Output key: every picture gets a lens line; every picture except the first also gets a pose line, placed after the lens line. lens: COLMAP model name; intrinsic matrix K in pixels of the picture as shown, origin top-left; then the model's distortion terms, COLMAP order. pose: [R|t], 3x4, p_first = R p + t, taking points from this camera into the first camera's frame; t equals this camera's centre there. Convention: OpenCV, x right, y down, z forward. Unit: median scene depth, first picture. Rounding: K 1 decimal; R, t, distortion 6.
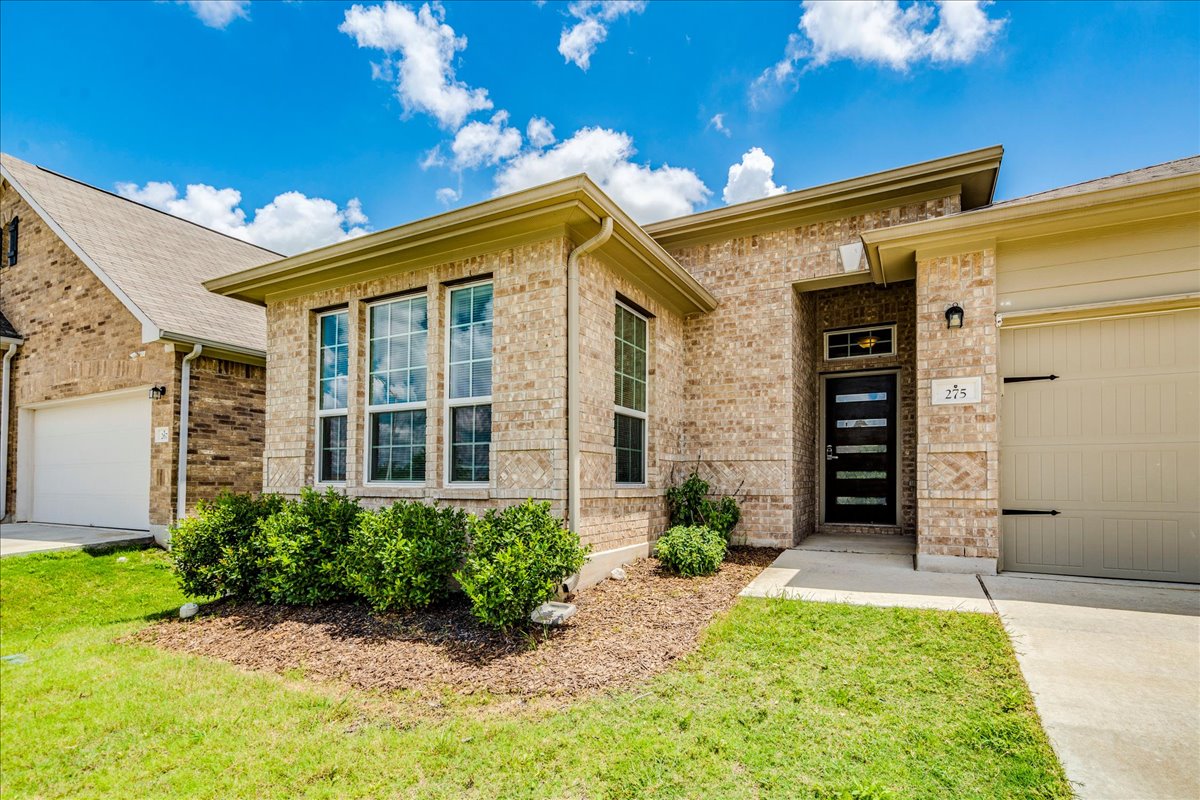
lens RADIAL K [[575.9, 0, 600.4], [0, 575.9, 469.5], [0, 0, 1]] dist [-0.002581, 0.002325]
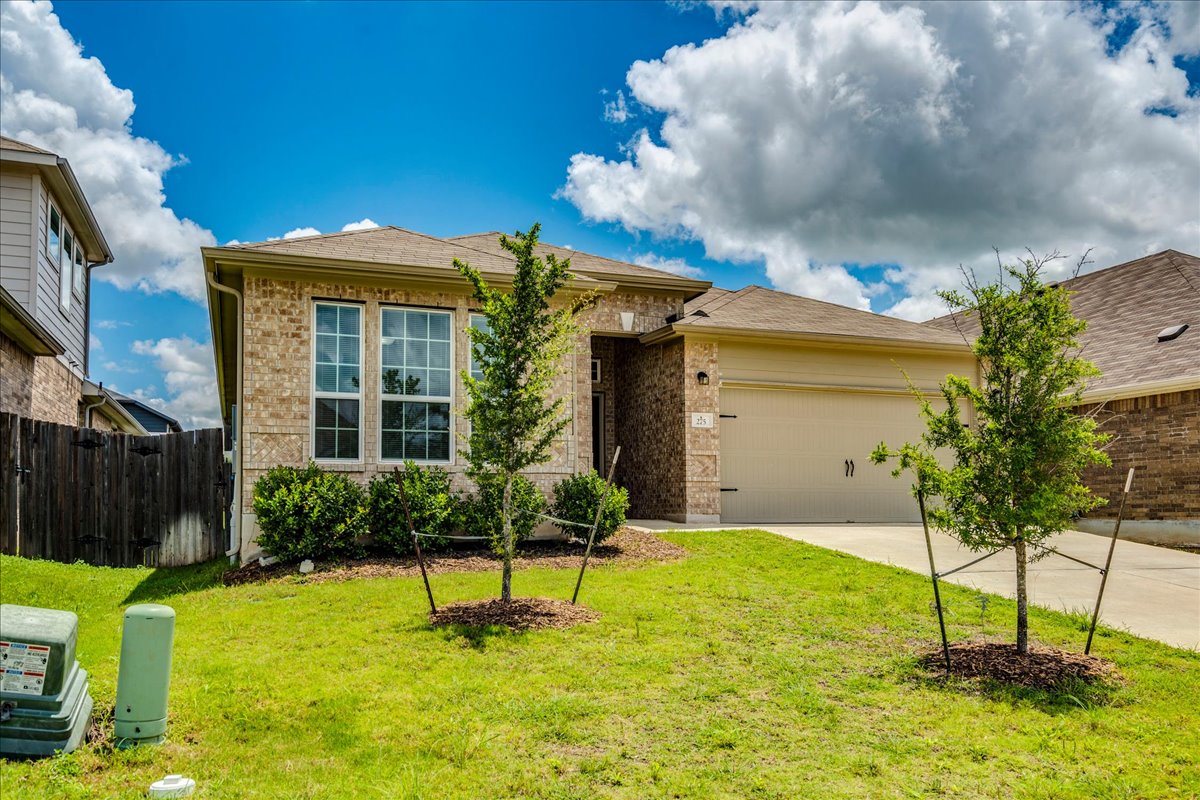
lens RADIAL K [[961.6, 0, 582.7], [0, 961.6, 464.0], [0, 0, 1]] dist [0.022704, -0.007559]
pose [[0.661747, 0.036248, 0.748850, -1.677403], [-0.011531, 0.999205, -0.038176, 0.104671], [-0.749638, 0.016628, 0.661639, -0.614724]]
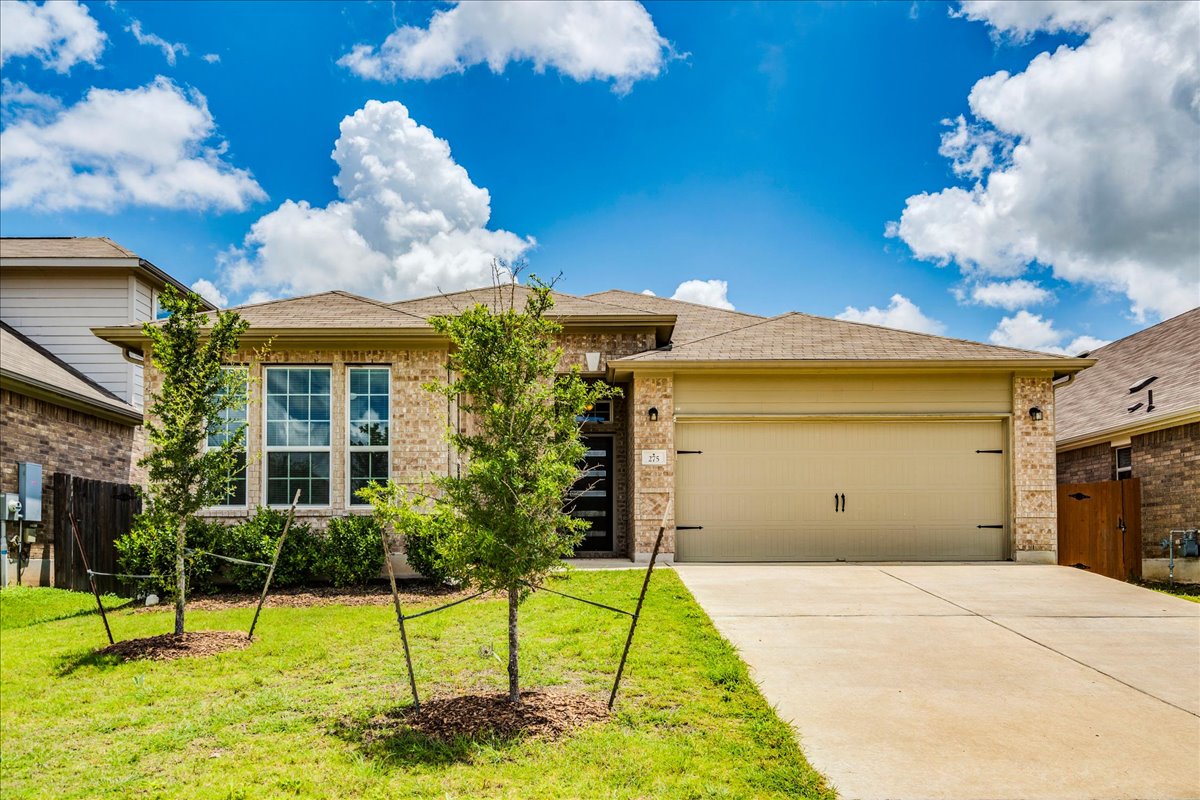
lens RADIAL K [[919.4, 0, 593.1], [0, 919.4, 505.6], [0, 0, 1]] dist [0.017166, 0.002432]
pose [[0.874384, 0.019256, 0.484853, -0.805201], [-0.002319, 0.999367, -0.035507, 0.098354], [-0.485229, 0.029923, 0.873875, -1.209881]]
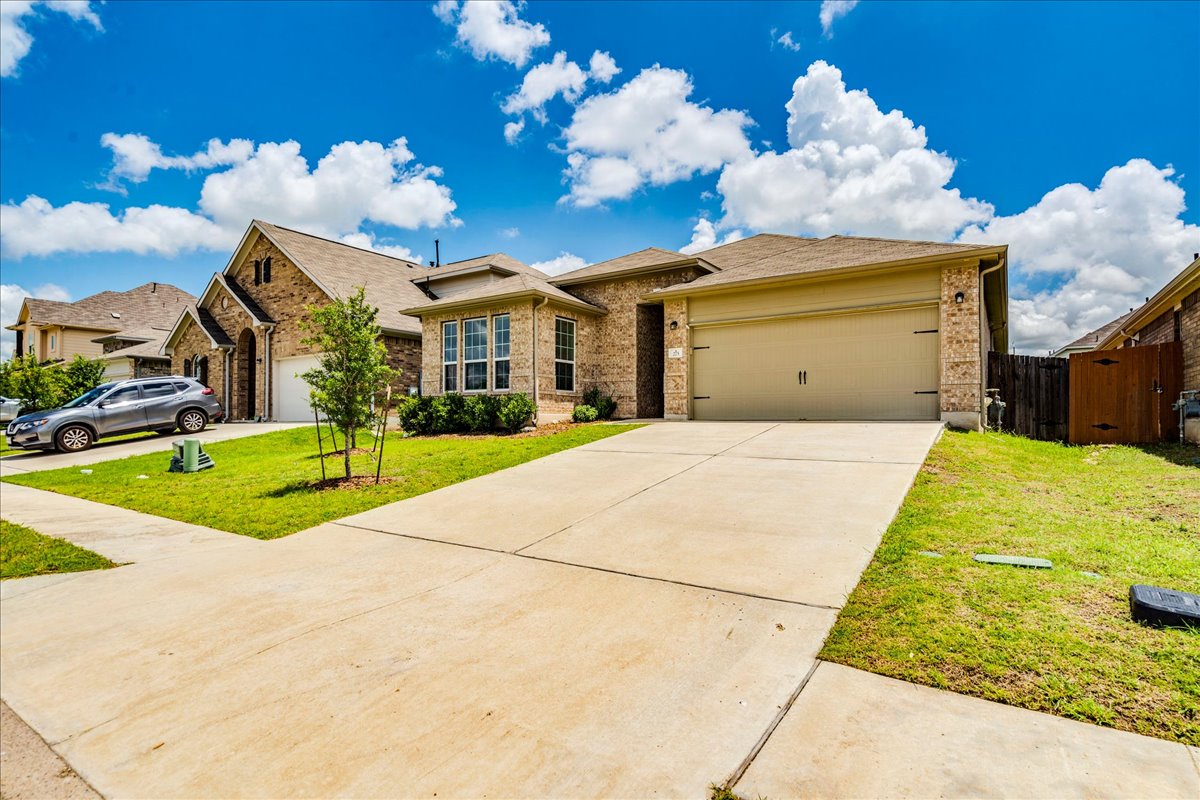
lens RADIAL K [[647.5, 0, 586.8], [0, 647.5, 405.1], [0, 0, 1]] dist [0.003958, 0.000092]
pose [[0.987897, -0.005995, -0.154997, 0.623498], [0.005535, 0.999979, -0.003399, 0.107838], [0.155014, 0.002500, 0.987909, -1.903361]]
